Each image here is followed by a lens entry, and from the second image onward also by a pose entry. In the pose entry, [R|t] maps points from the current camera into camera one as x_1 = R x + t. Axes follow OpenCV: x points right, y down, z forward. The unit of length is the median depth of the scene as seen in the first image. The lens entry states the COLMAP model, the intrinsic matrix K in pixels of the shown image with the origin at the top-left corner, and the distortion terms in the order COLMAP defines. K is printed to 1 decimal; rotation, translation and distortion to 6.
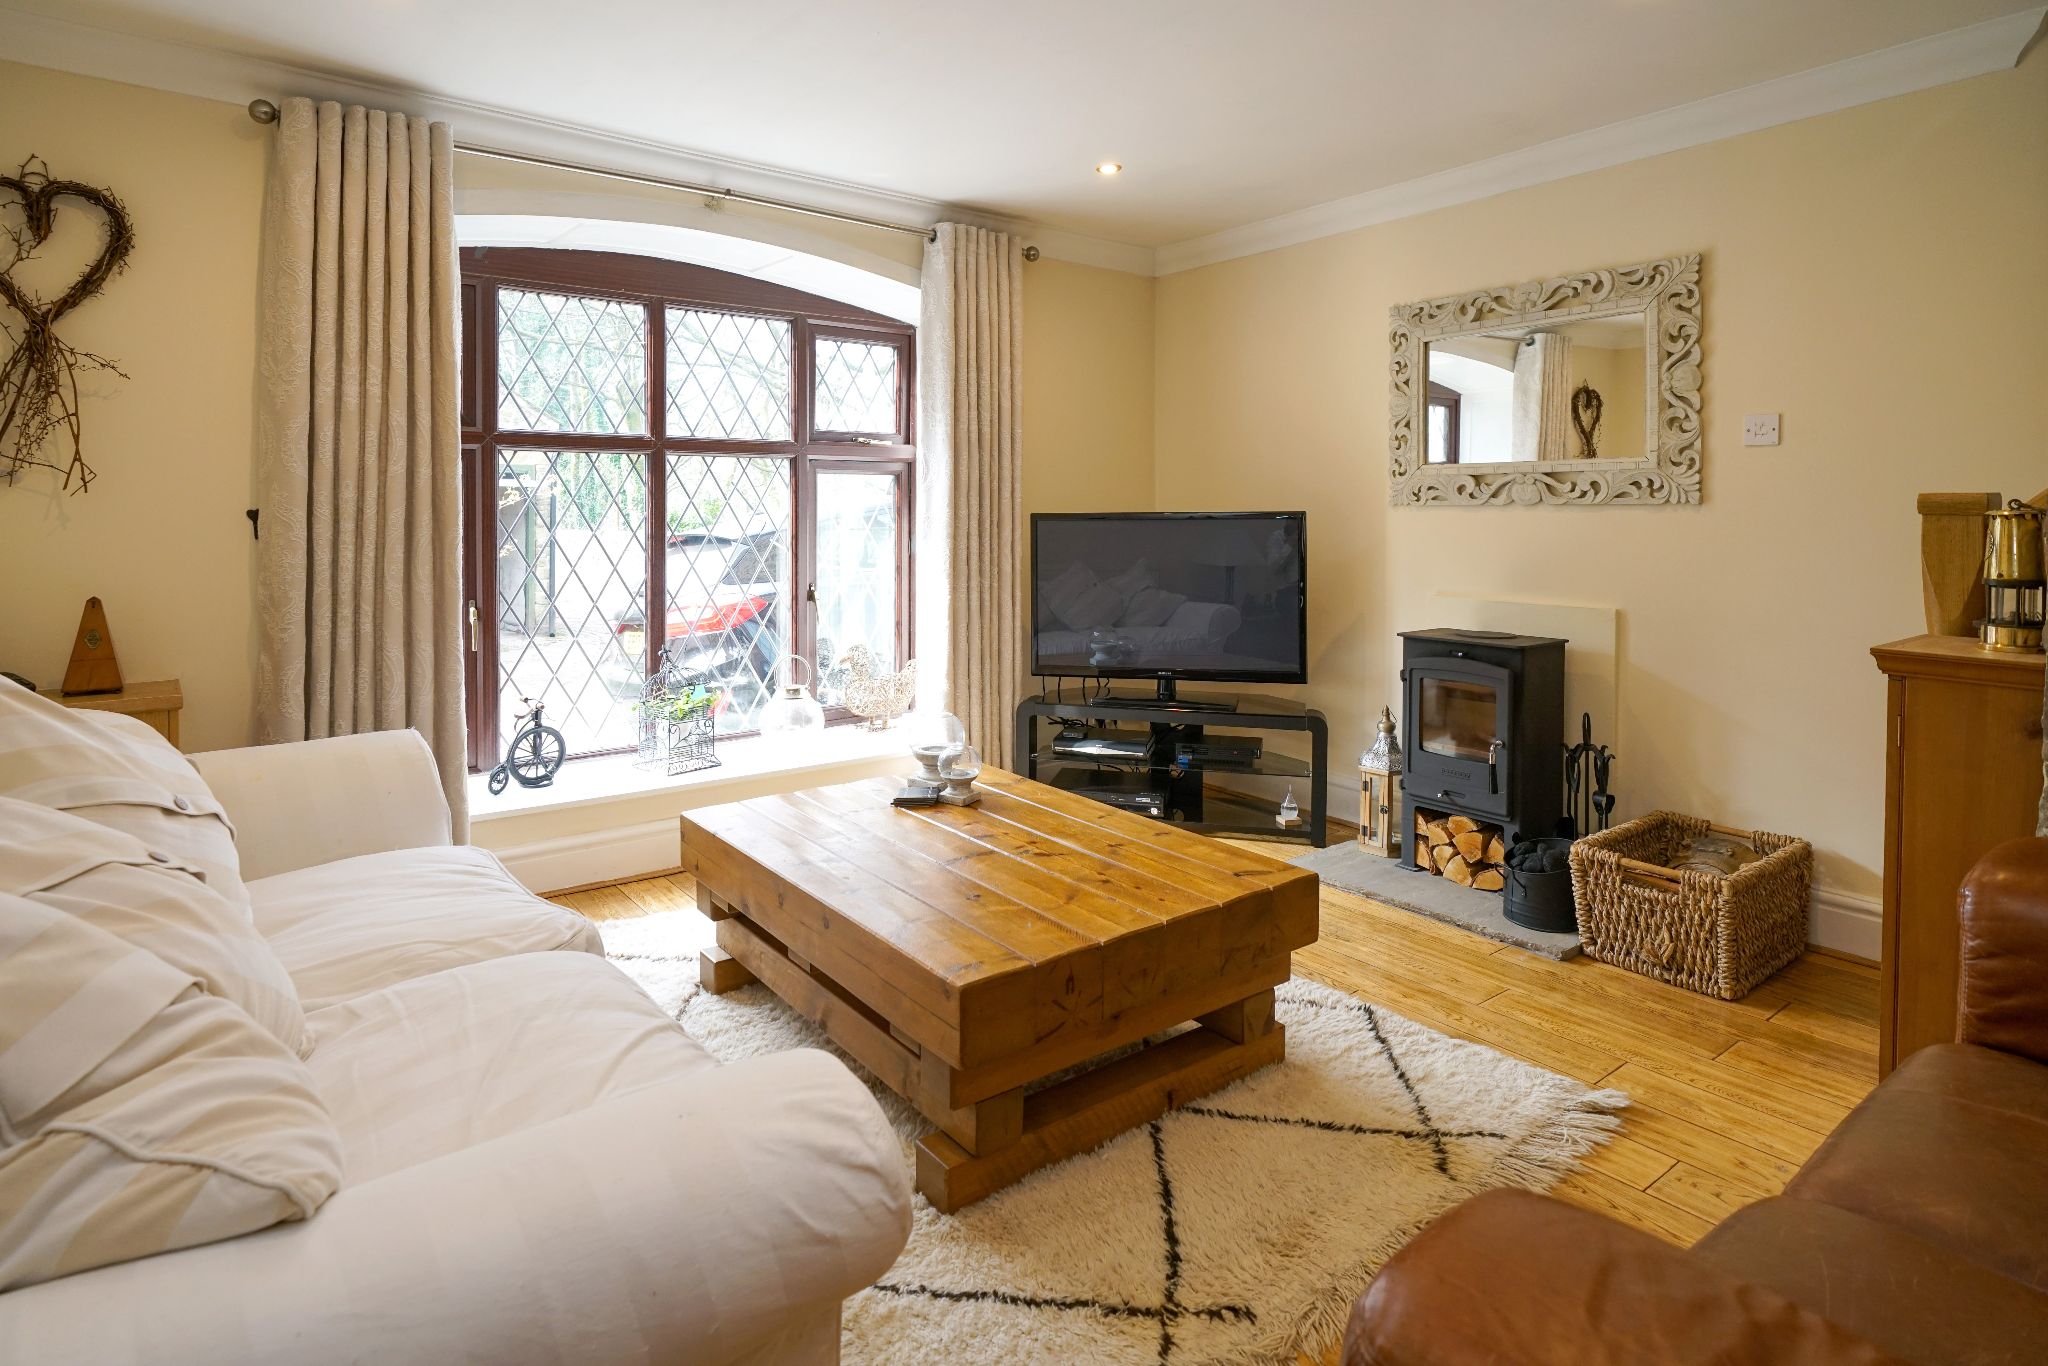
lens RADIAL K [[1066.6, 0, 961.5], [0, 1066.6, 519.6], [0, 0, 1]] dist [-0.002675, 0.000395]
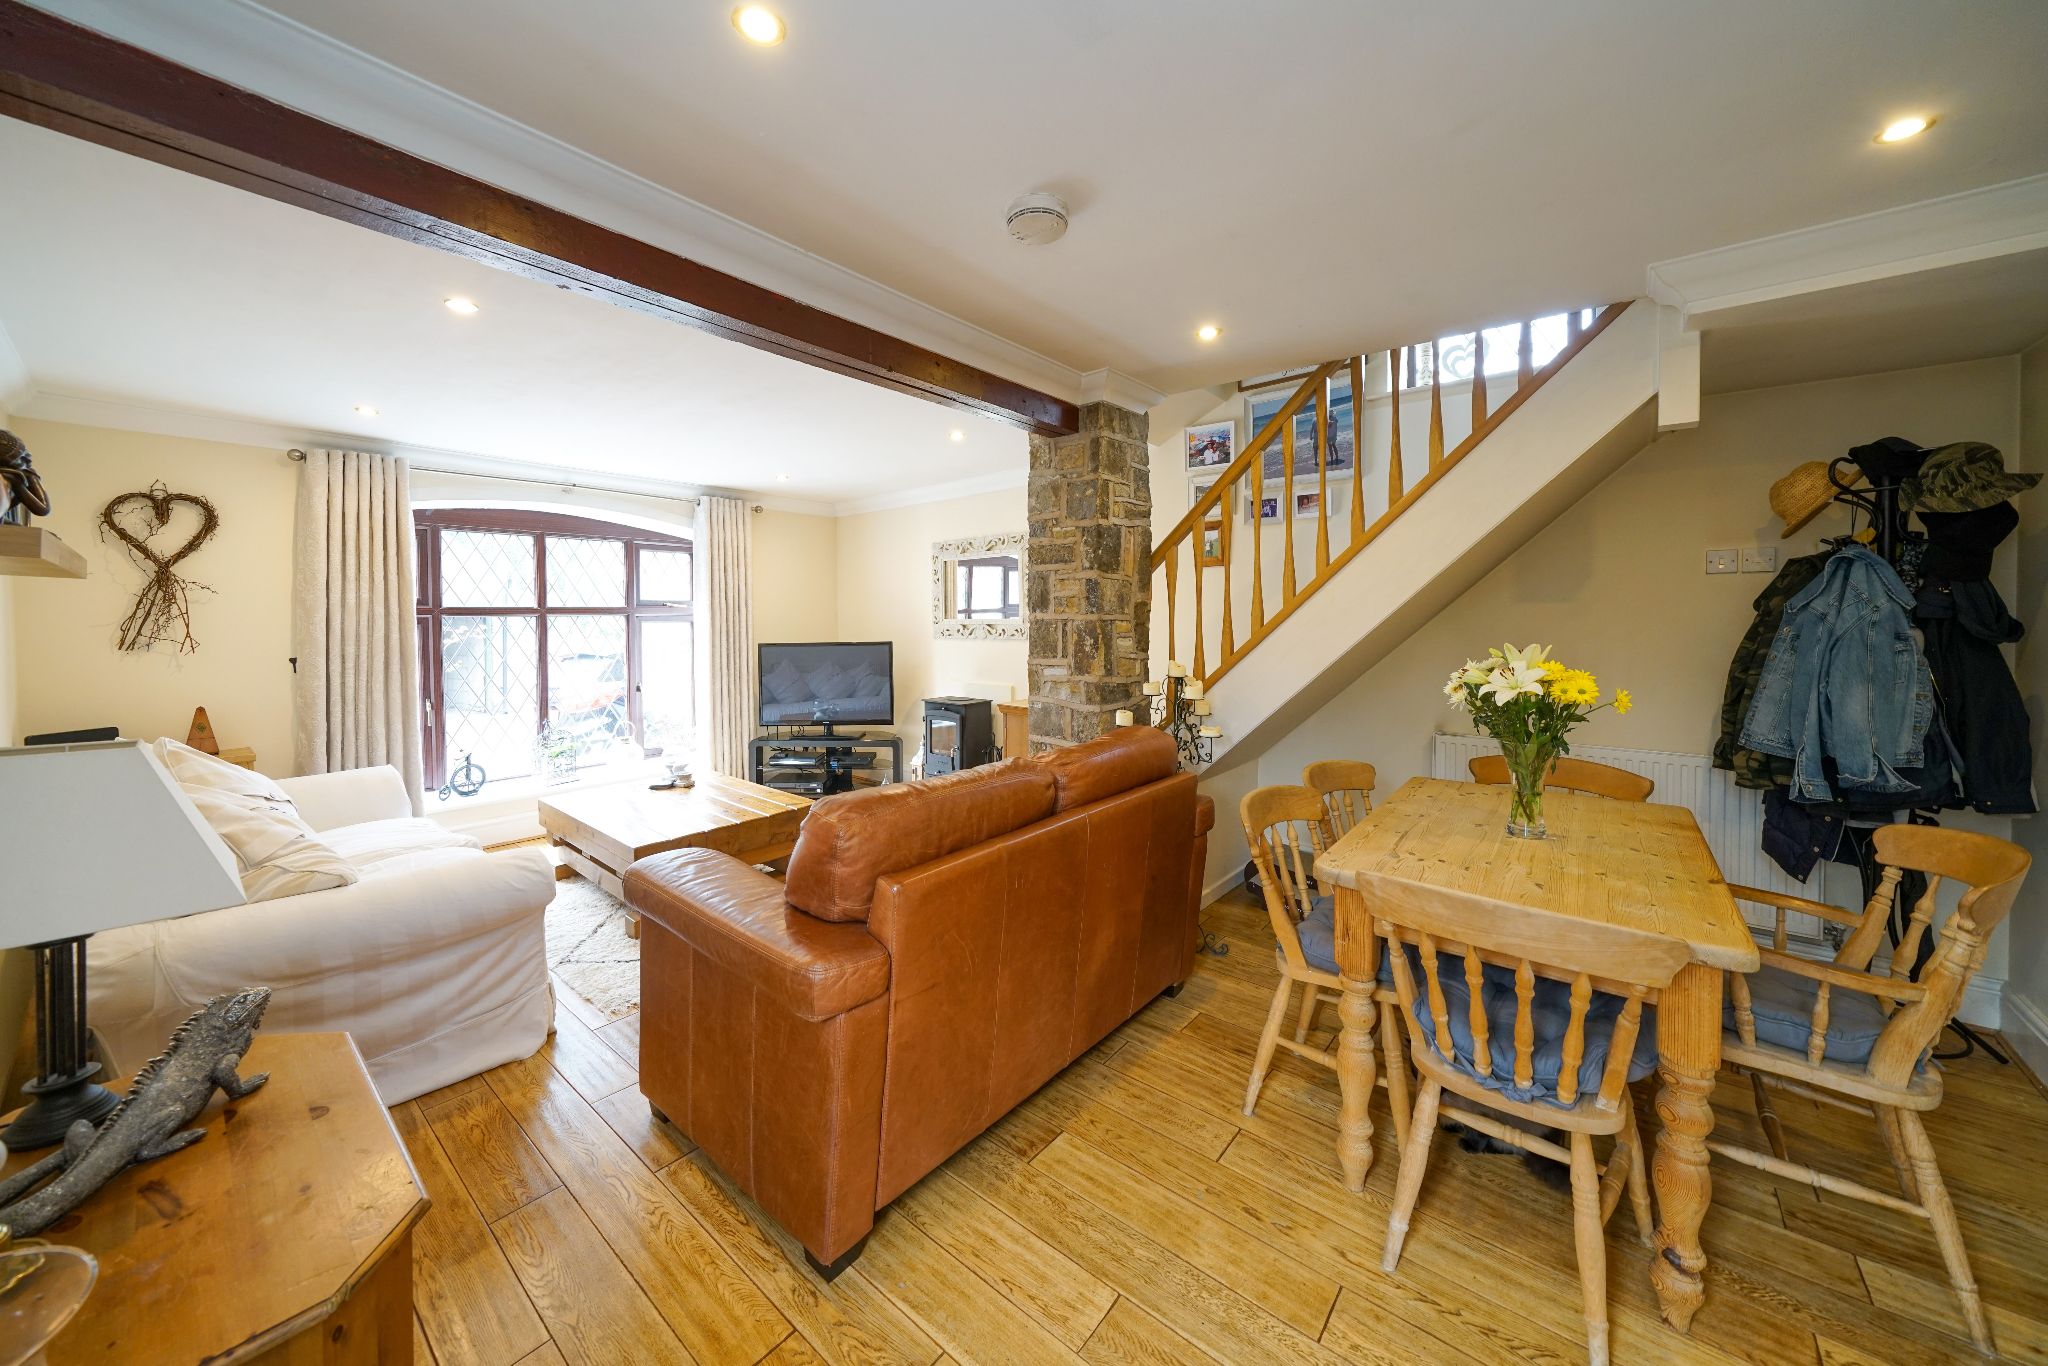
lens RADIAL K [[720.8, 0, 1009.1], [0, 720.8, 625.1], [0, 0, 1]] dist [-0.007450, 0.001010]
pose [[0.973969, -0.011106, 0.226408, 0.253326], [0.009344, 0.999917, 0.008853, -0.055369], [-0.226488, -0.006508, 0.973992, -0.460317]]
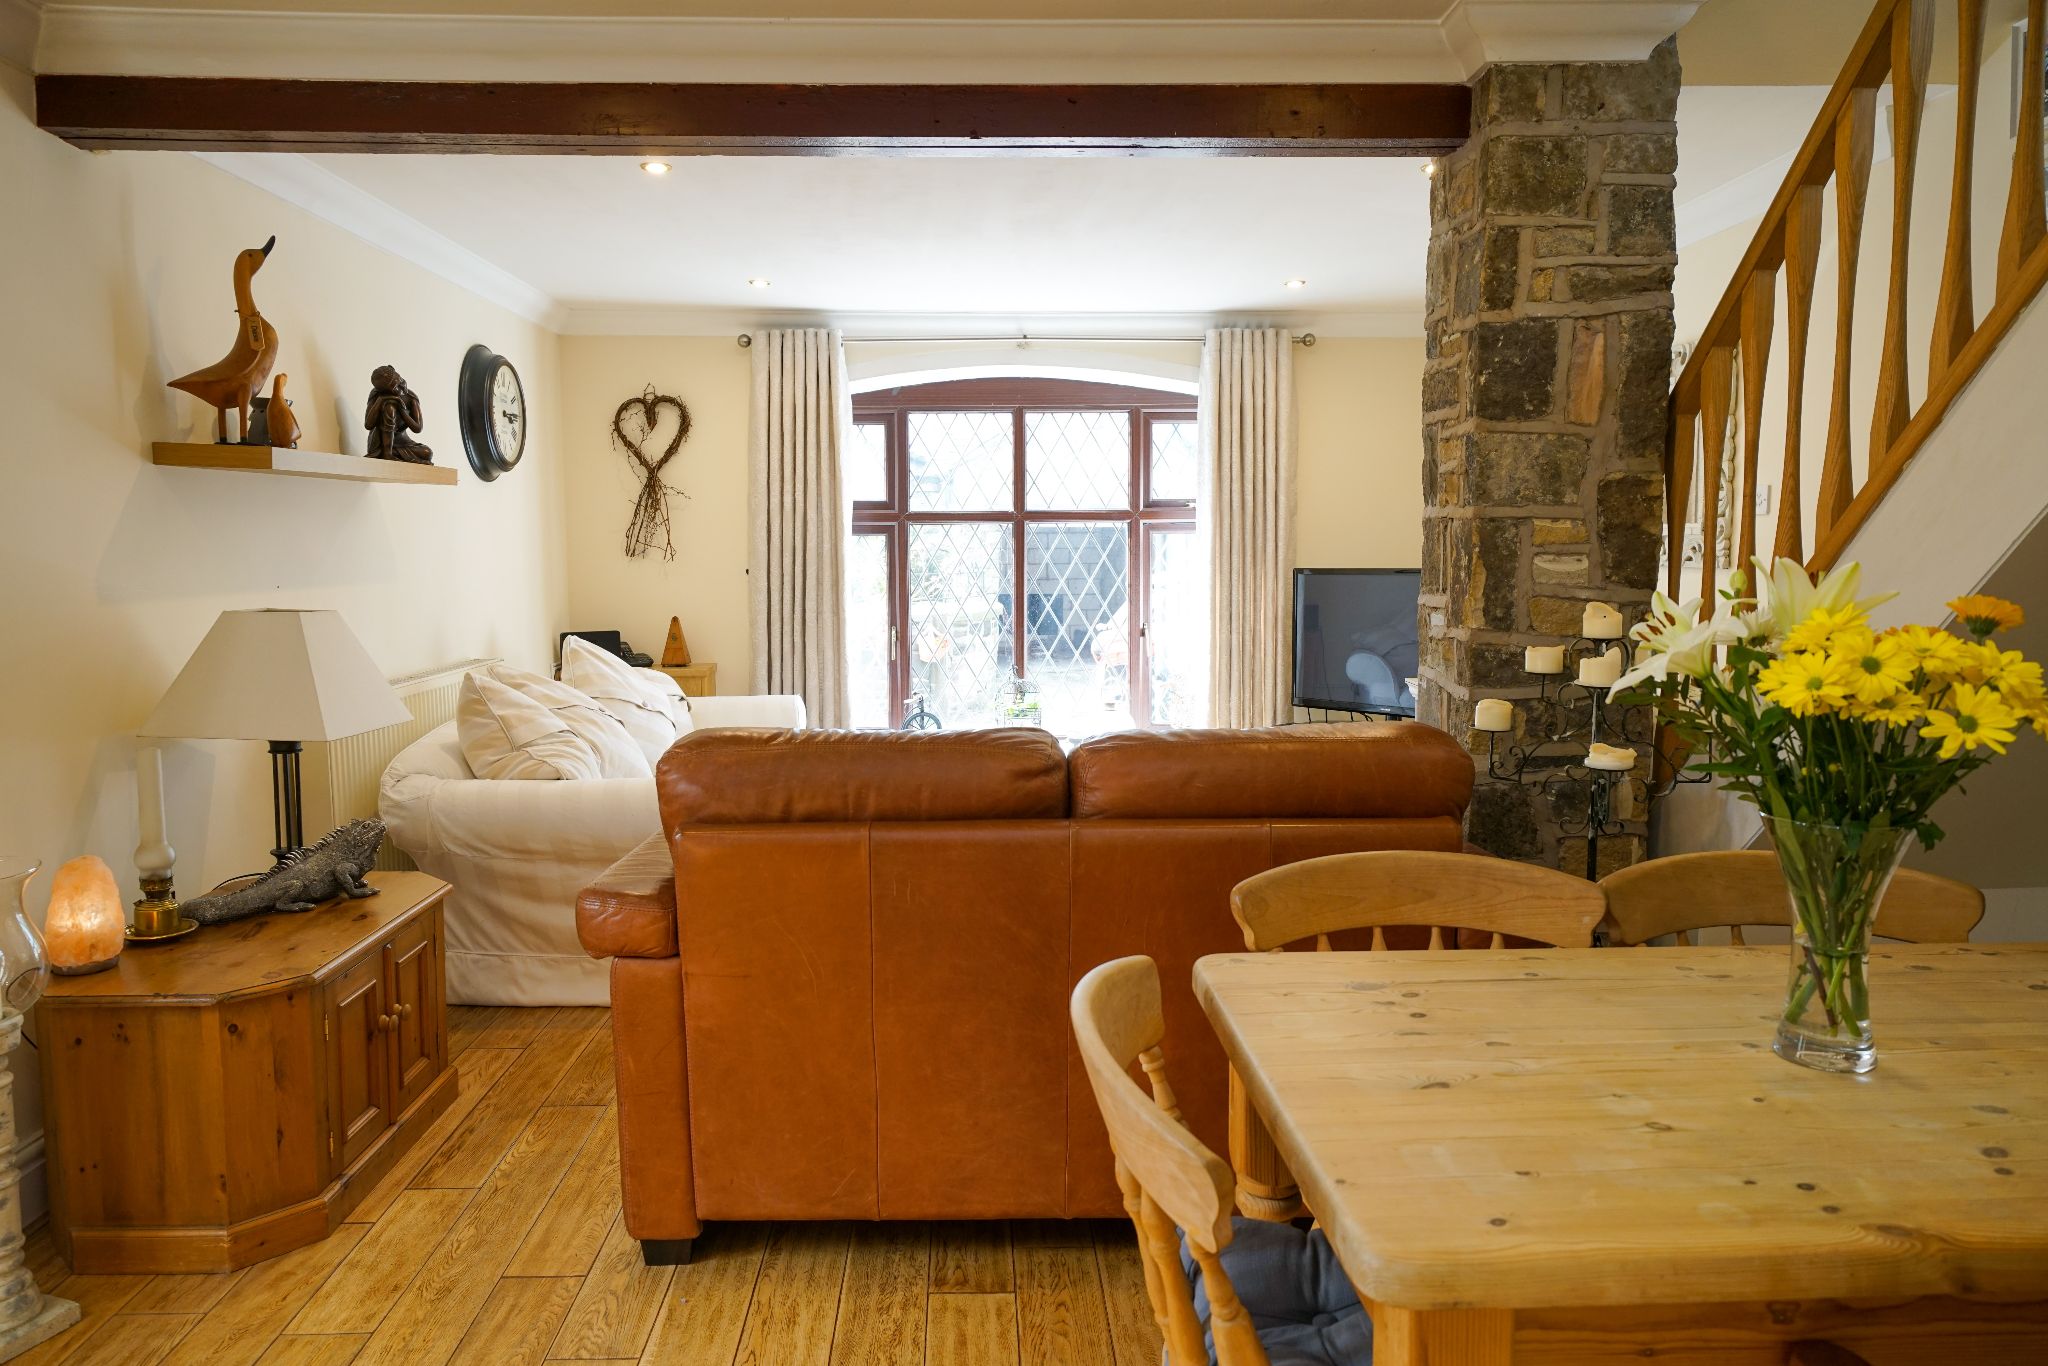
lens RADIAL K [[1412.1, 0, 1062.0], [0, 1412.1, 653.9], [0, 0, 1]] dist [-0.000944, -0.002489]
pose [[0.814716, 0.039911, -0.578486, 0.890337], [0.004239, 0.997192, 0.074768, -0.034020], [0.579845, -0.063367, 0.812259, -0.480177]]
